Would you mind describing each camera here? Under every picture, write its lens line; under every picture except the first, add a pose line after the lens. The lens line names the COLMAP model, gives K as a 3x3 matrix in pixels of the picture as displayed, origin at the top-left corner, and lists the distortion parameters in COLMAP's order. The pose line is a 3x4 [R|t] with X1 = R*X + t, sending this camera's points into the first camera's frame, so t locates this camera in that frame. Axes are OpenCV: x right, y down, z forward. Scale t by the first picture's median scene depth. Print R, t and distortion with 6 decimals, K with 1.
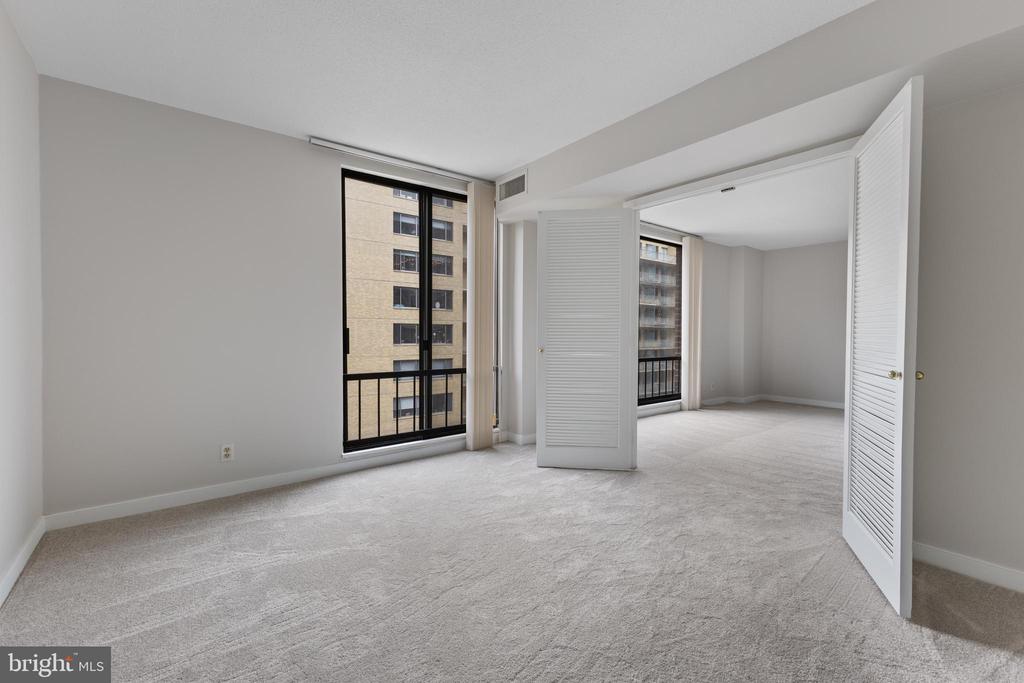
lens RADIAL K [[440.6, 0, 508.8], [0, 440.6, 341.1], [0, 0, 1]] dist [0.004865, -0.000123]
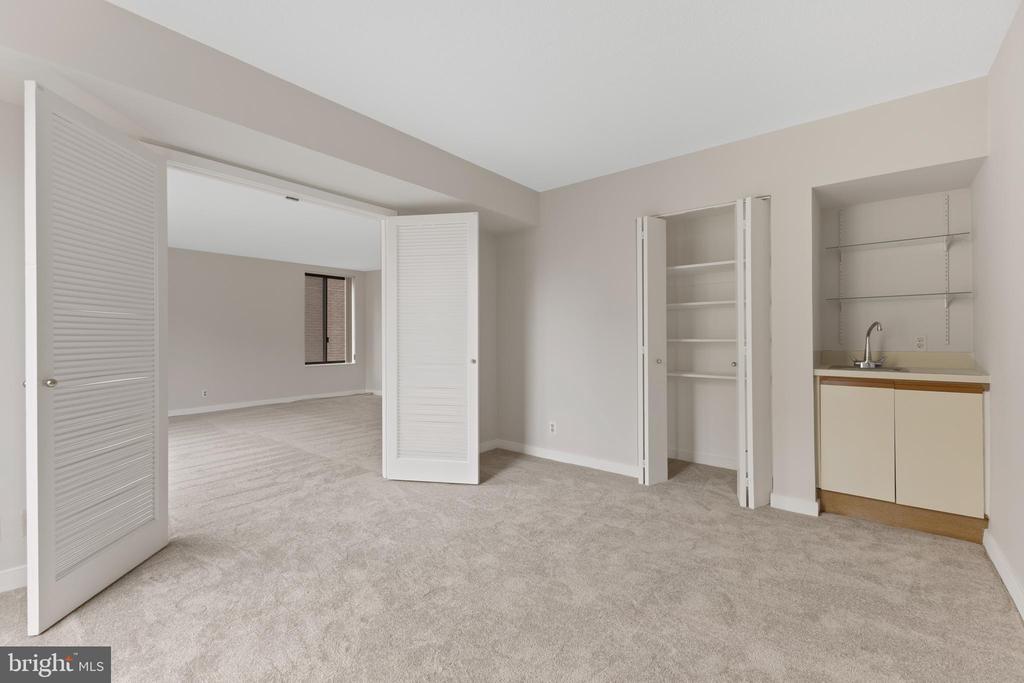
lens RADIAL K [[440.6, 0, 508.8], [0, 440.6, 341.1], [0, 0, 1]] dist [0.004865, -0.000123]
pose [[-0.222227, -0.005409, 0.974980, -0.683012], [0.022644, 0.999686, 0.010707, -0.019669], [-0.974732, 0.024457, -0.222035, 0.850173]]
